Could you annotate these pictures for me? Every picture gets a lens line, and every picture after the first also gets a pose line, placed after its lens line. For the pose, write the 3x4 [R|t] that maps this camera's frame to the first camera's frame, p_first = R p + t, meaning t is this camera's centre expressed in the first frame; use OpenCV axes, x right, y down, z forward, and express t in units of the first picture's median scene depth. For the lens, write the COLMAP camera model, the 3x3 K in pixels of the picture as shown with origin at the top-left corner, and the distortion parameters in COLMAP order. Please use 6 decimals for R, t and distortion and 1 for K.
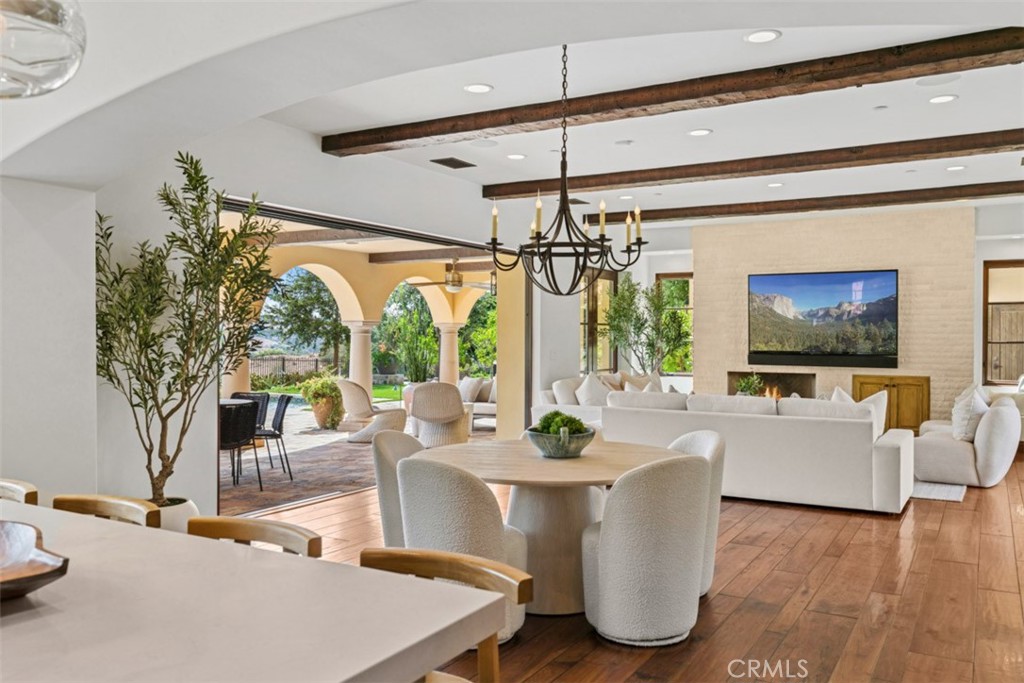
lens RADIAL K [[823.7, 0, 513.4], [0, 823.7, 338.8], [0, 0, 1]] dist [0.005496, 0.003575]
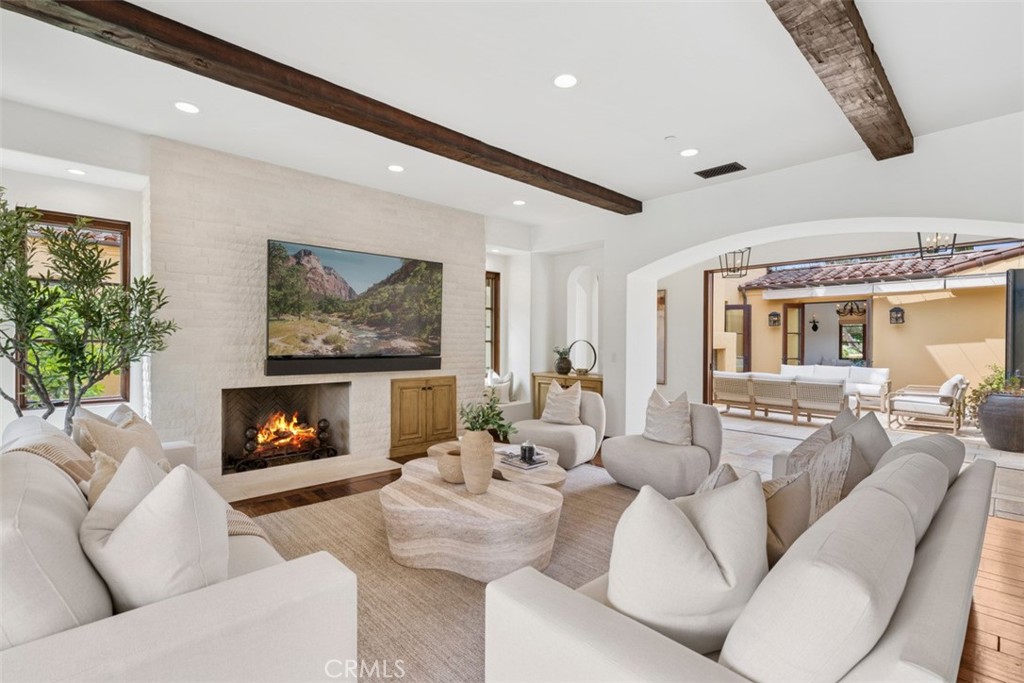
lens RADIAL K [[466.2, 0, 510.5], [0, 466.2, 343.0], [0, 0, 1]] dist [0.000127, 0.000132]
pose [[0.286218, -0.006352, 0.958144, -0.016935], [0.000082, 0.999978, 0.006604, 0.002485], [-0.958165, -0.001811, 0.286212, 0.767928]]
